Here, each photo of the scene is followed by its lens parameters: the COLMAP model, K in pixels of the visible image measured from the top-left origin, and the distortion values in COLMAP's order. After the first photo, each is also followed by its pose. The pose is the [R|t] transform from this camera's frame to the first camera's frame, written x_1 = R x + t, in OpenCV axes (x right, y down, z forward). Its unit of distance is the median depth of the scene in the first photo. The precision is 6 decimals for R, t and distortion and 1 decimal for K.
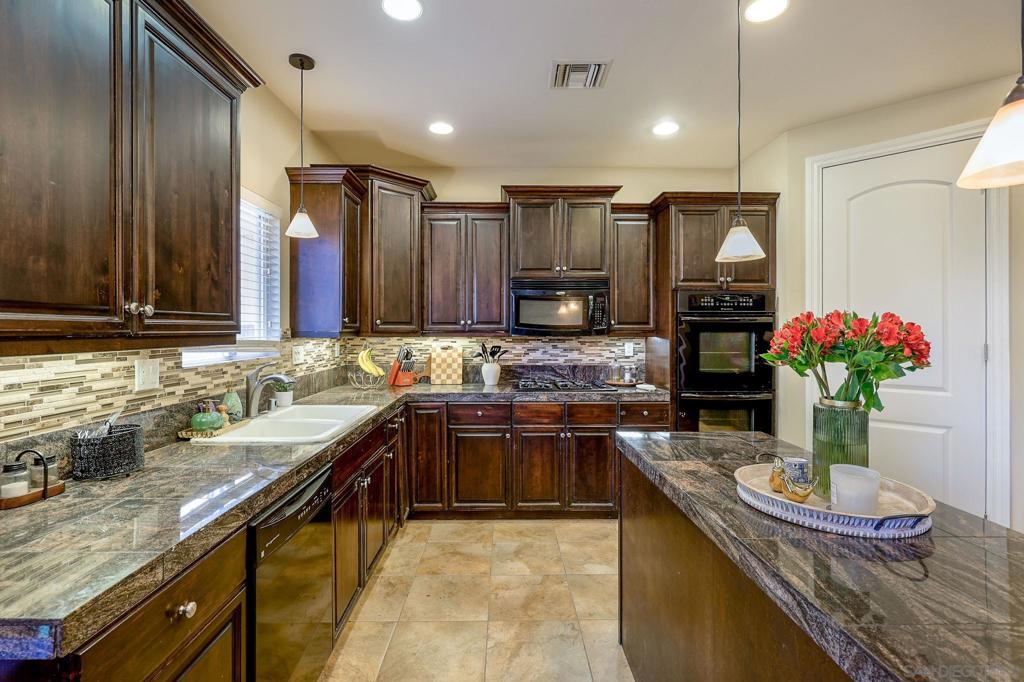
lens RADIAL K [[480.8, 0, 507.7], [0, 480.8, 329.9], [0, 0, 1]] dist [0.000350, 0.001458]
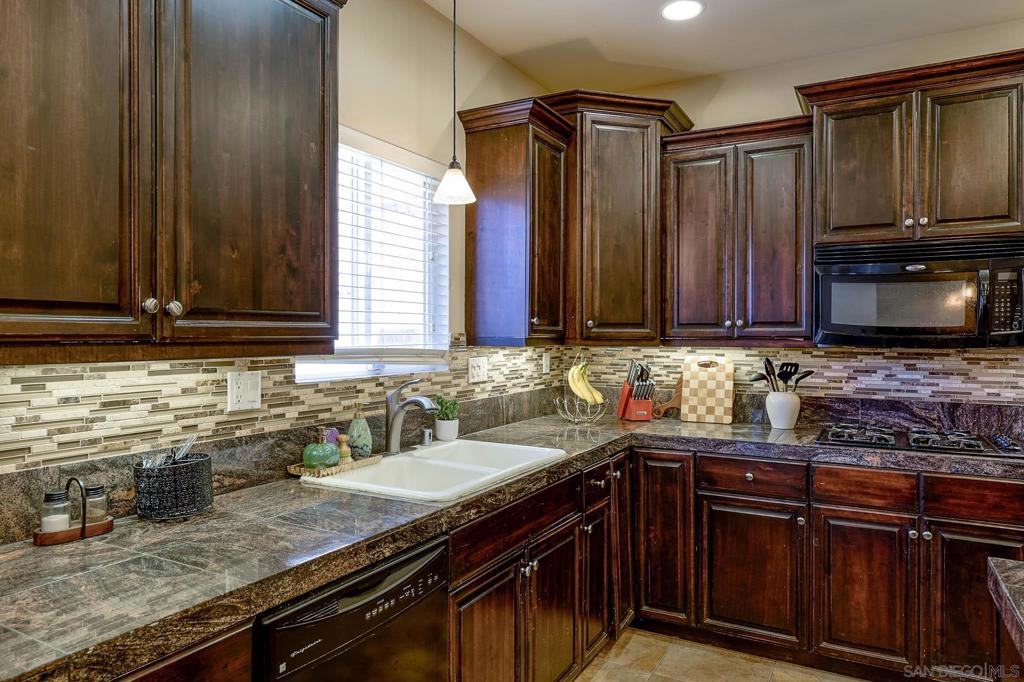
lens RADIAL K [[668.4, 0, 507.6], [0, 668.4, 336.3], [0, 0, 1]] dist [0.002297, 0.002140]
pose [[0.870128, 0.003123, -0.492816, 0.087760], [-0.002684, 0.999995, 0.001599, 0.000128], [0.492818, -0.000069, 0.870132, 0.133380]]
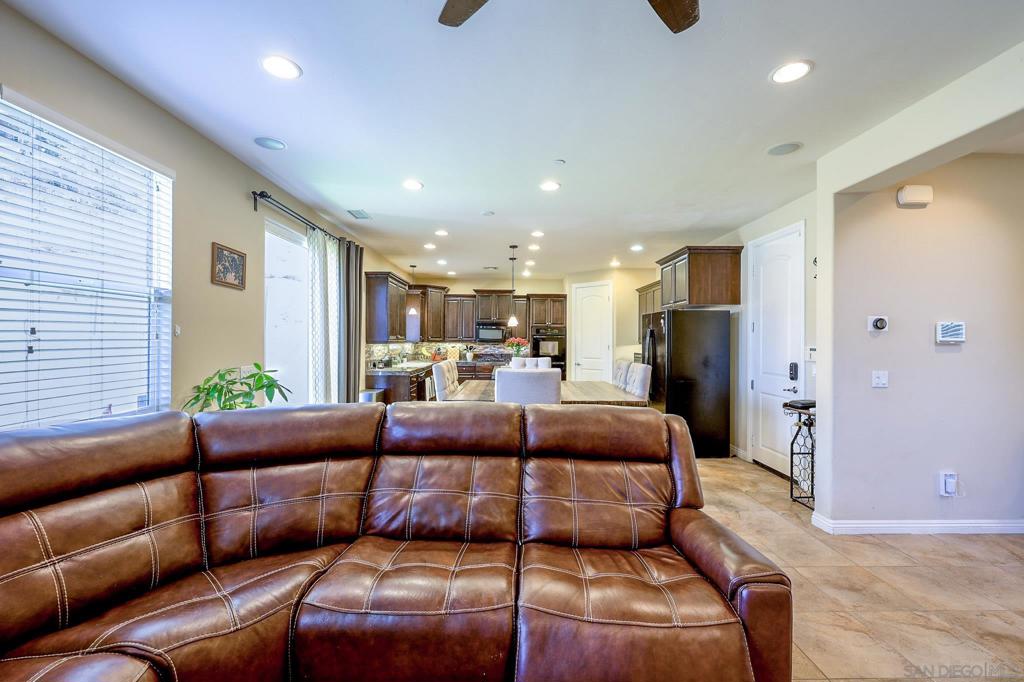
lens RADIAL K [[420.5, 0, 518.8], [0, 420.5, 339.2], [0, 0, 1]] dist [0.002705, -0.000495]
pose [[0.999921, 0.005700, 0.011235, 0.244108], [-0.005687, 0.999983, -0.001196, -0.004650], [-0.011242, 0.001132, 0.999936, -1.559710]]
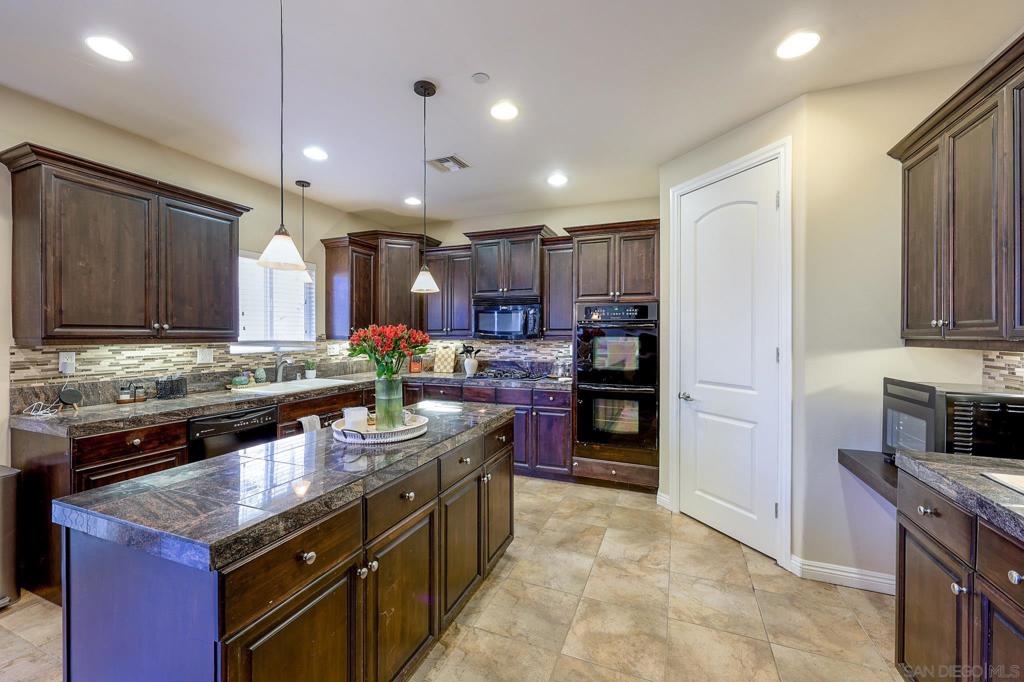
lens RADIAL K [[420.5, 0, 508.3], [0, 420.5, 336.0], [0, 0, 1]] dist [0.002705, -0.000495]
pose [[0.919361, 0.001556, -0.393412, 0.628109], [-0.000174, 0.999994, 0.003547, -0.001003], [0.393415, -0.003193, 0.919355, -0.093613]]
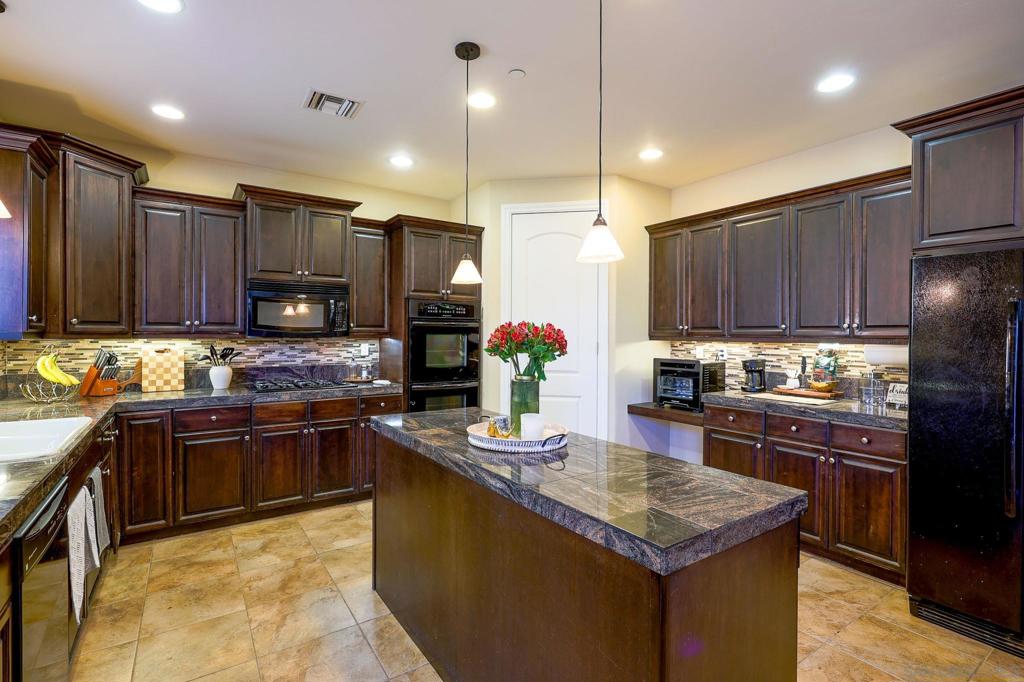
lens RADIAL K [[480.8, 0, 505.6], [0, 480.8, 334.7], [0, 0, 1]] dist [0.000350, 0.001458]
pose [[0.837388, 0.002675, 0.546603, -0.095536], [-0.005832, 0.999975, 0.004041, -0.000196], [-0.546578, -0.006572, 0.837382, -0.122207]]
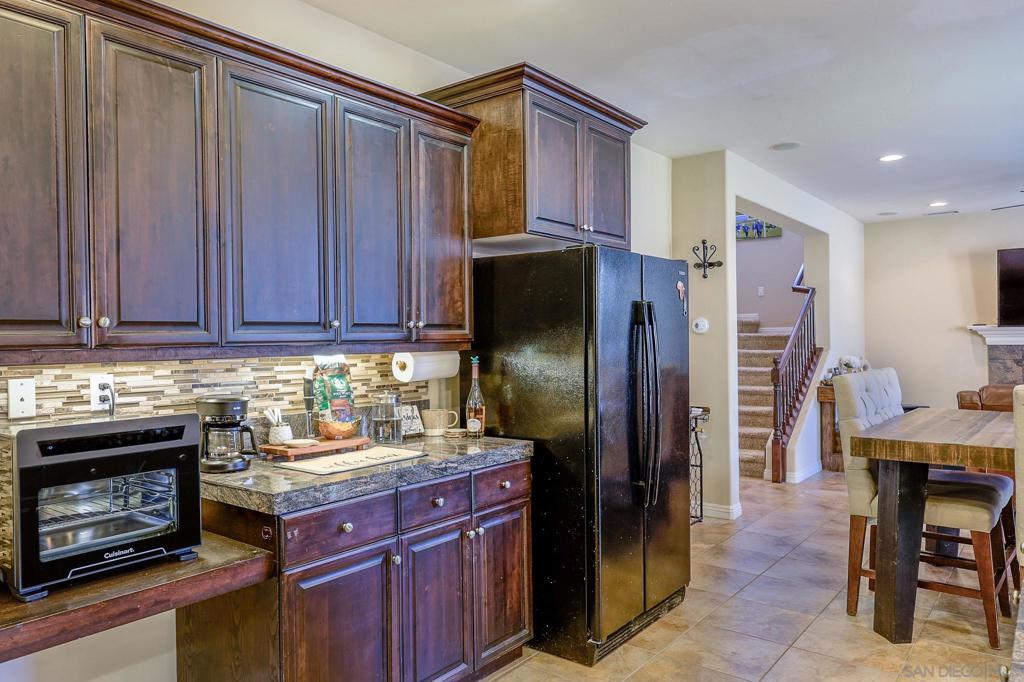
lens RADIAL K [[709.4, 0, 515.6], [0, 709.4, 341.9], [0, 0, 1]] dist [0.009019, 0.001199]
pose [[-0.779860, 0.002606, 0.625949, 0.304496], [0.009719, 0.999921, 0.007946, -0.001438], [-0.625879, 0.012280, -0.779824, 0.870273]]
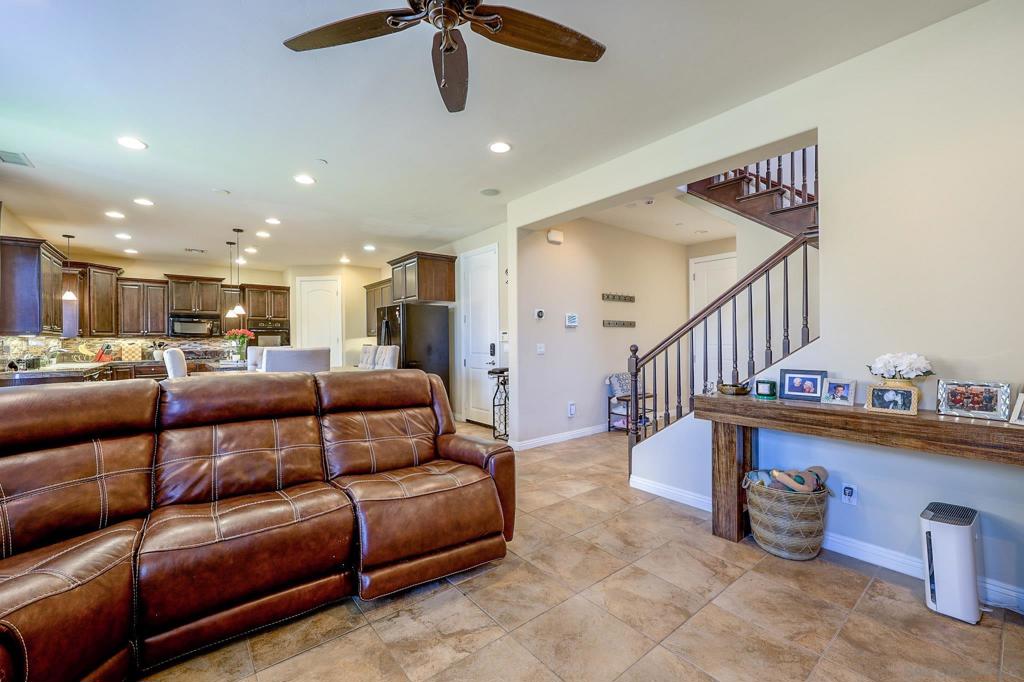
lens RADIAL K [[420.5, 0, 503.6], [0, 420.5, 342.4], [0, 0, 1]] dist [0.002705, -0.000495]
pose [[0.790235, -0.008915, 0.612739, 0.037687], [0.010451, 0.999945, 0.001070, 0.053843], [-0.612714, 0.005558, 0.790285, -1.730566]]
